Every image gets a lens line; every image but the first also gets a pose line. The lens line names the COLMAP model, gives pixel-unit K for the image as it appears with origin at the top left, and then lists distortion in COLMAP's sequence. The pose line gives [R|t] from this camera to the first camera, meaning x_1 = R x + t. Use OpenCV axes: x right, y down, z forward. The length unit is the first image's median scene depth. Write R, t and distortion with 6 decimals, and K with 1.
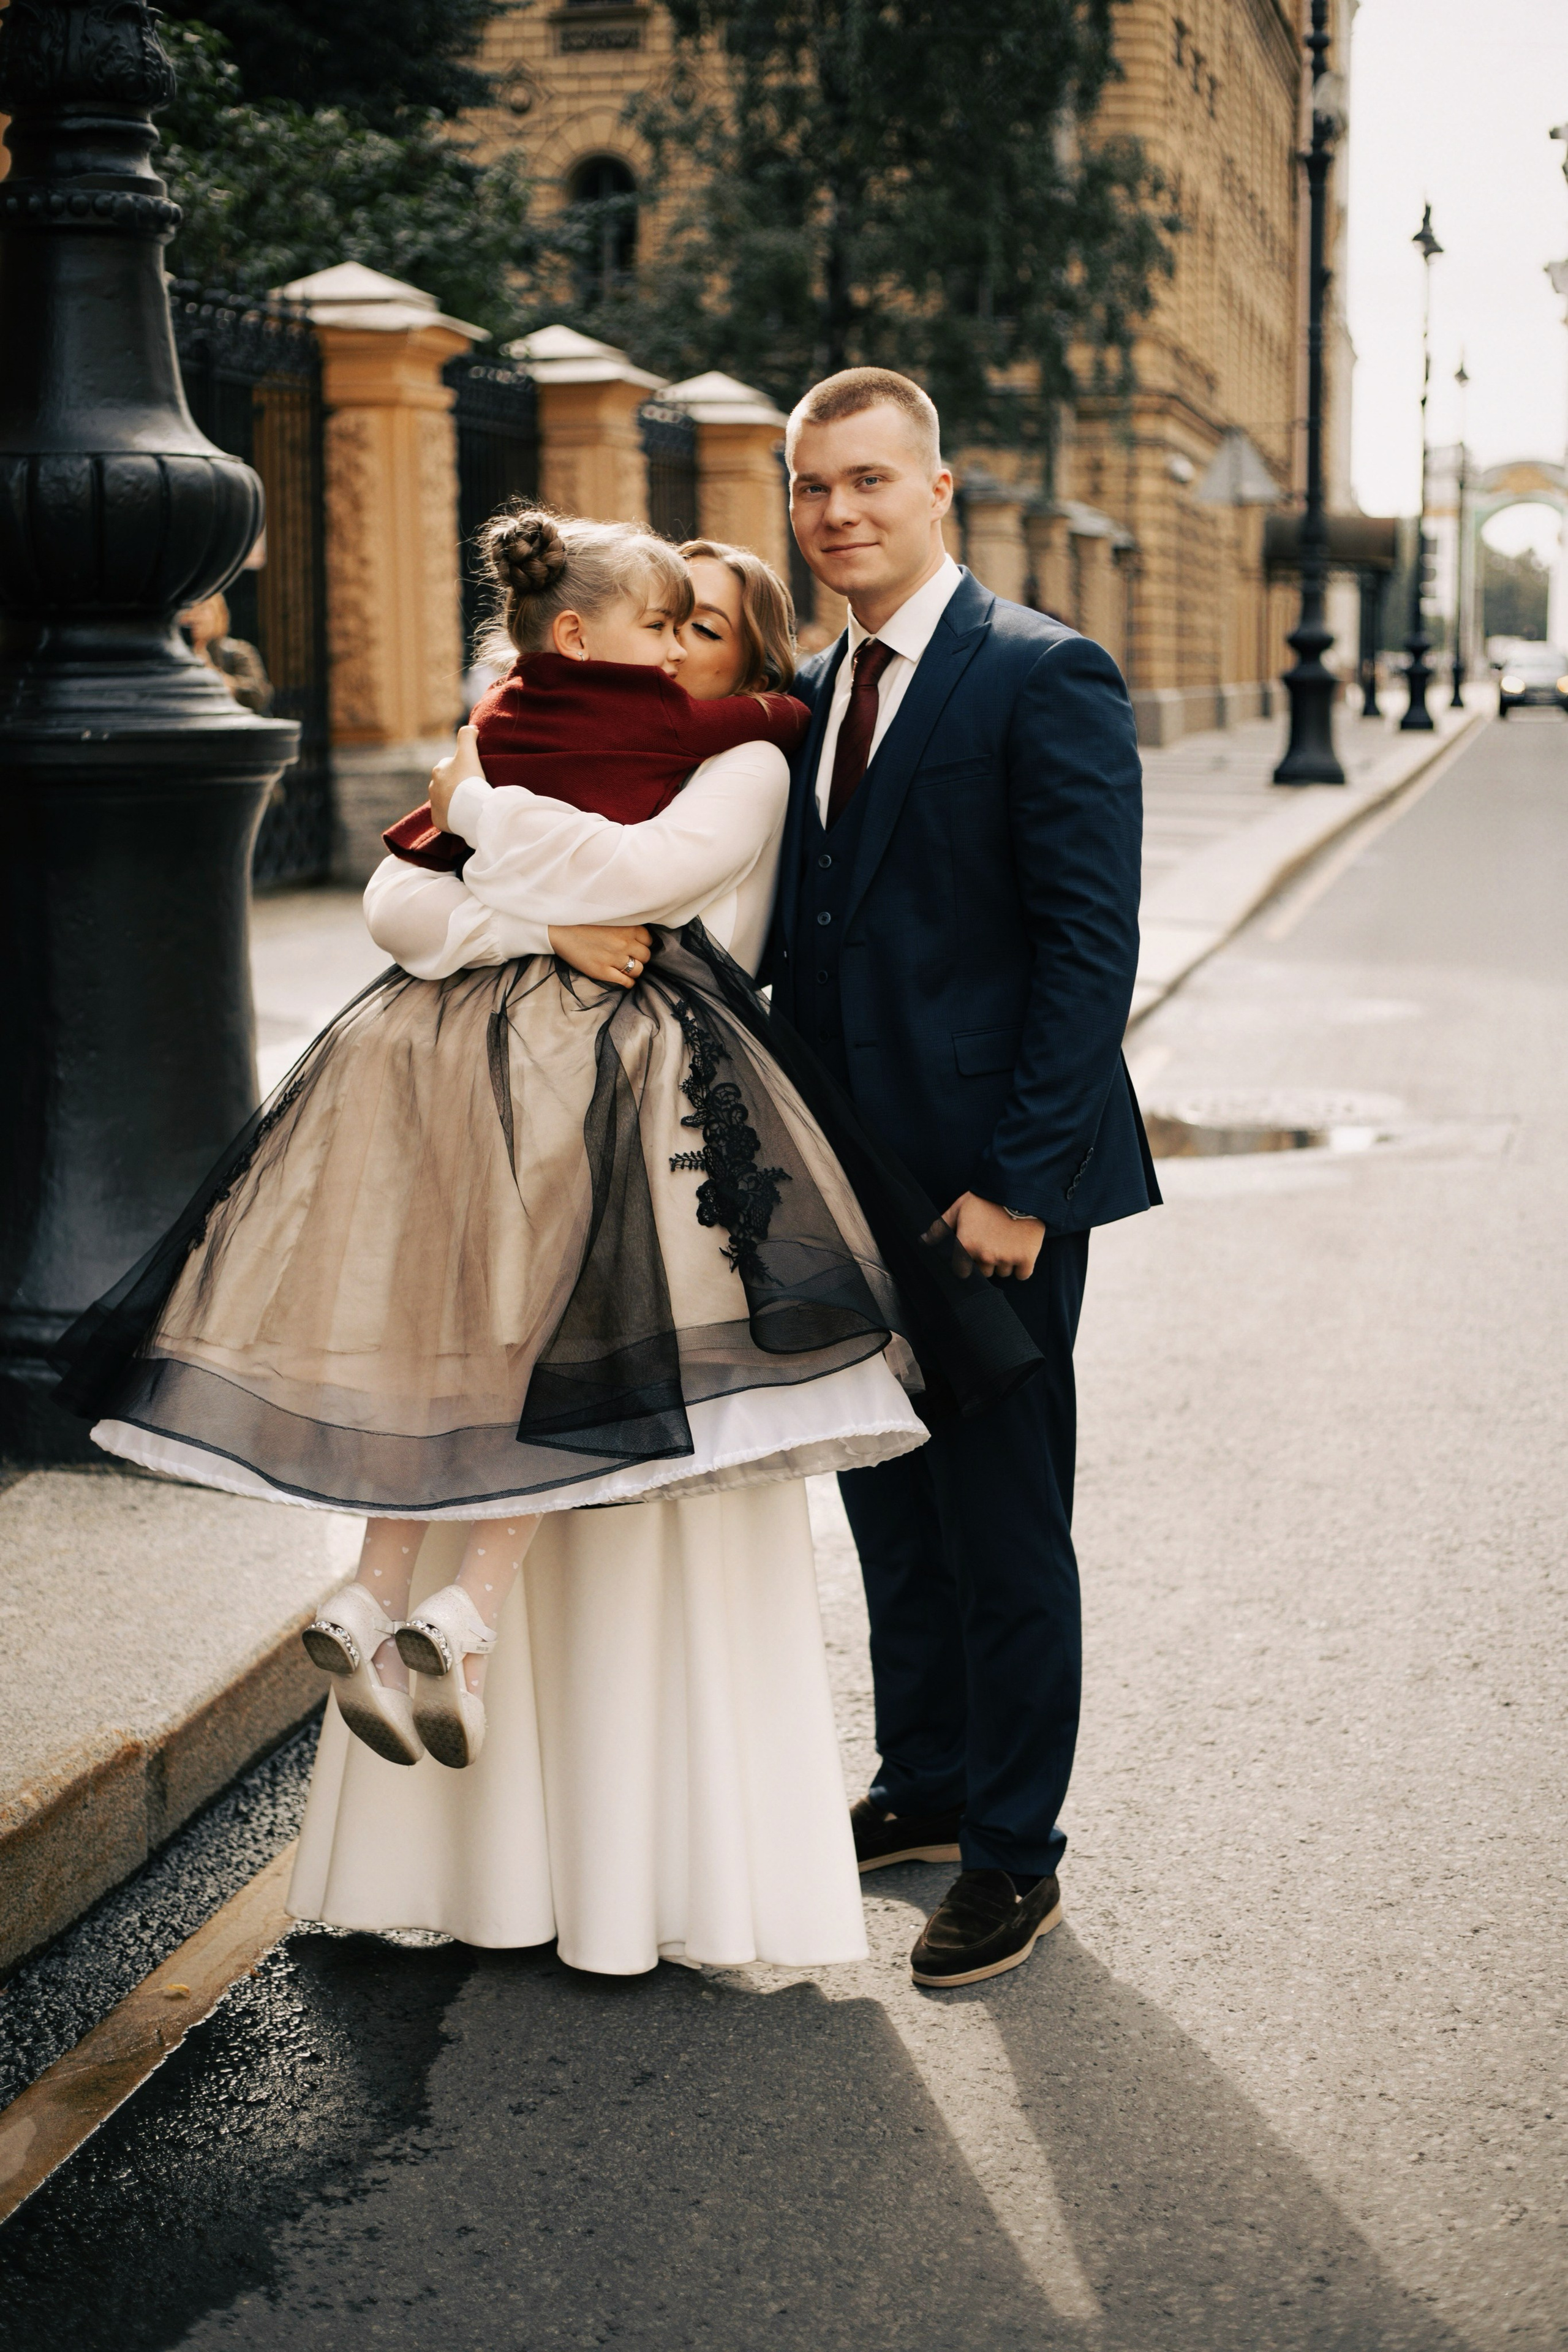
lens RADIAL K [[3441.3, 0, 817.2], [0, 3441.3, 1179.3], [0, 0, 1]] dist [-0.080127, -0.116882]
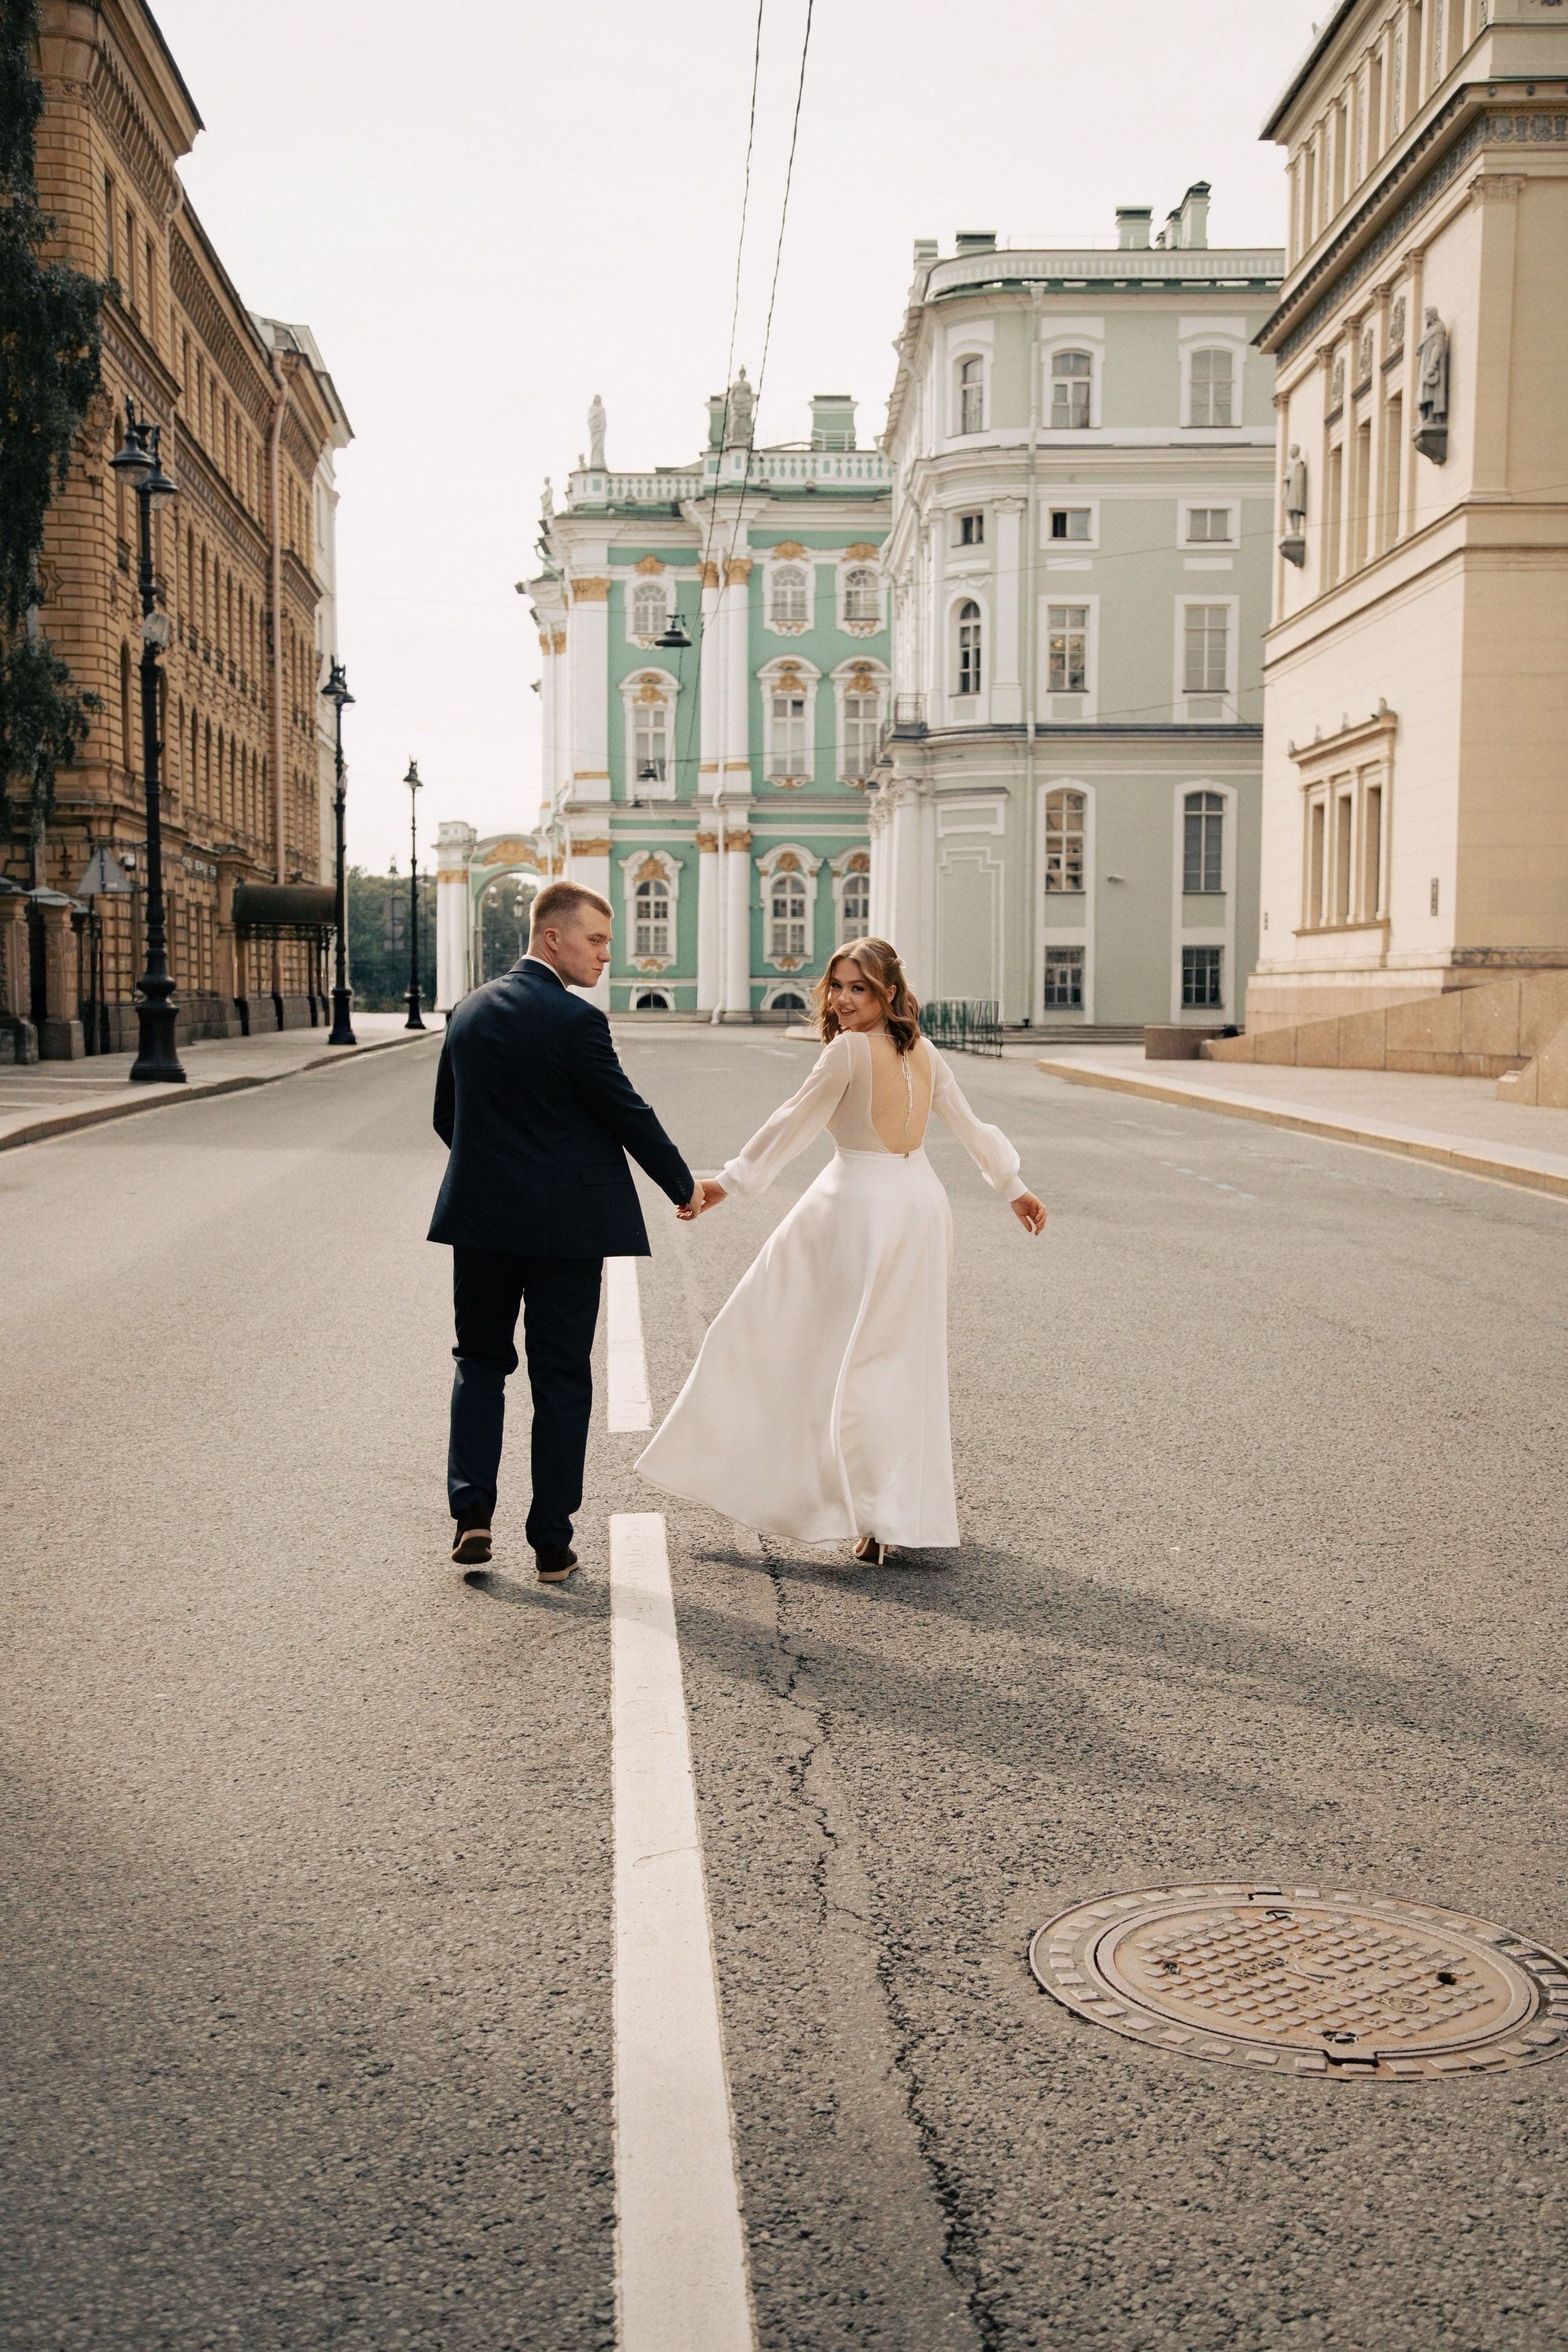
lens RADIAL K [[2820.4, 0, 788.8], [0, 2820.4, 1208.1], [0, 0, 1]] dist [0.100046, -0.002475]
pose [[0.962769, -0.018780, 0.269673, 0.050026], [0.038172, 0.997033, -0.066844, 0.024676], [-0.267618, 0.074649, 0.960629, -0.189132]]
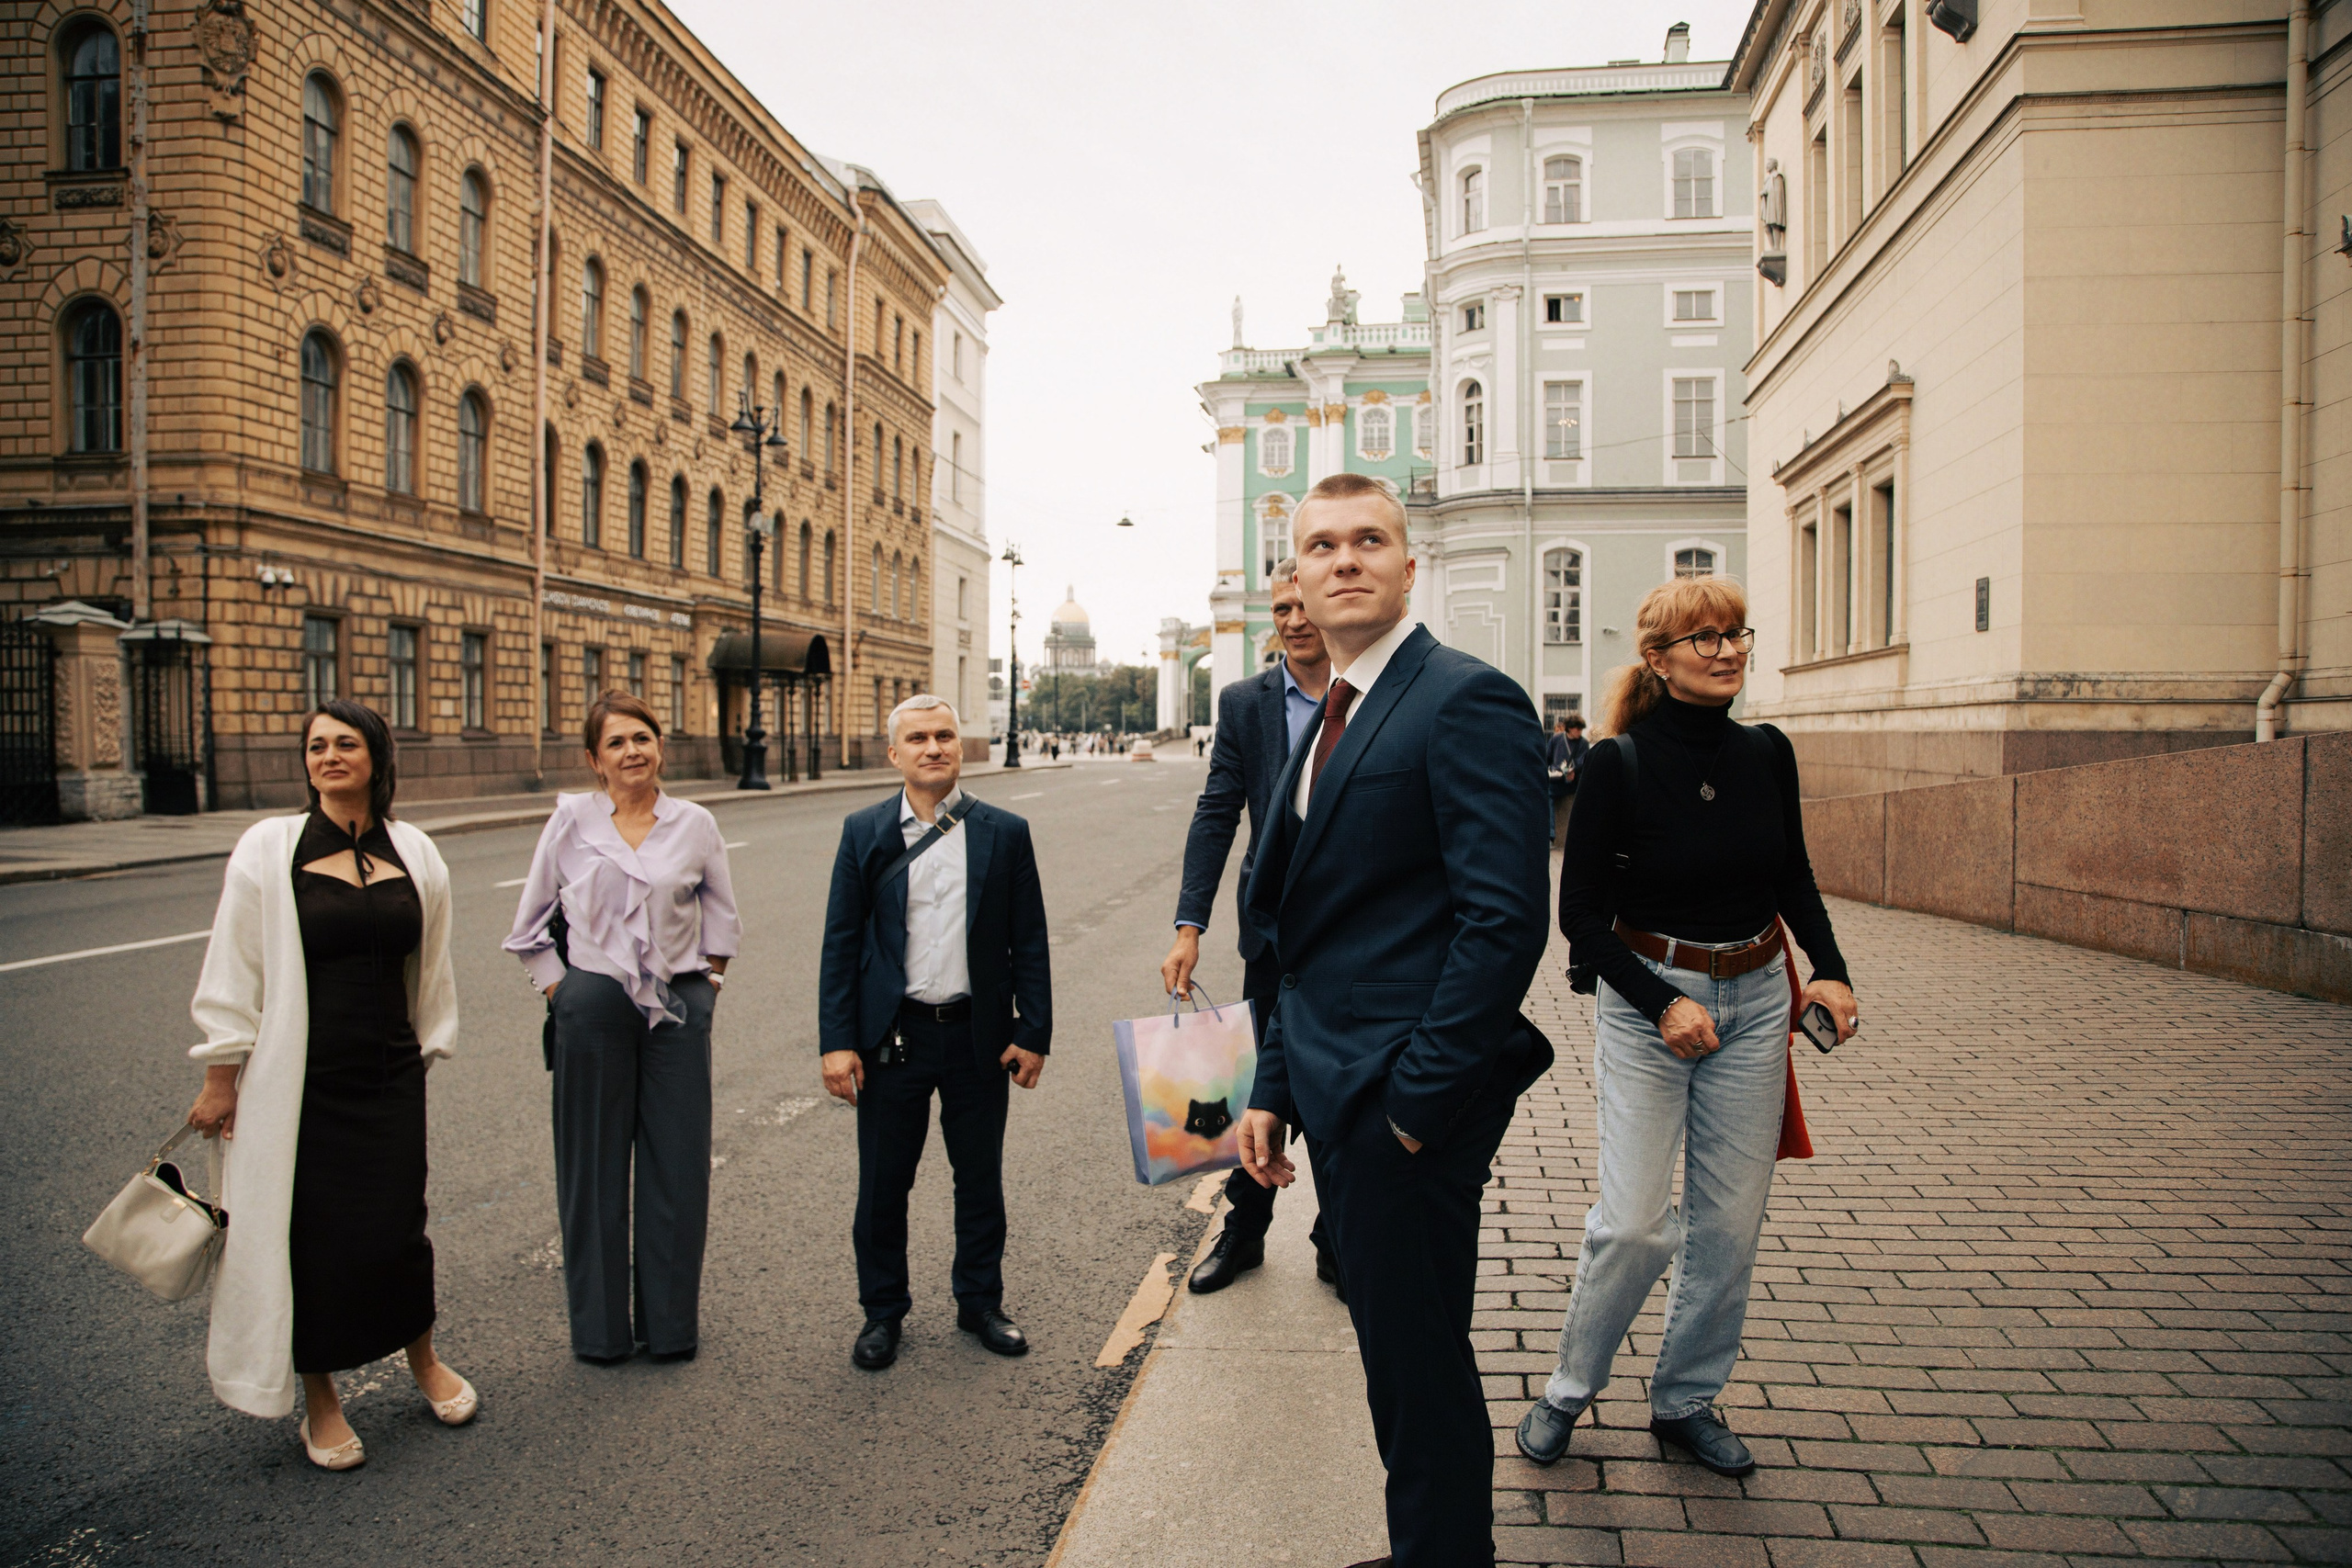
lens RADIAL K [[1636.0, 0, 1153.8], [0, 1636.0, 794.2], [0, 0, 1]] dist [-0.132068, 0.093065]
pose [[0.997071, 0.000564, 0.076481, 0.367375], [0.008056, 0.993636, -0.112353, -0.072182], [-0.076058, 0.112640, 0.990721, 0.460084]]
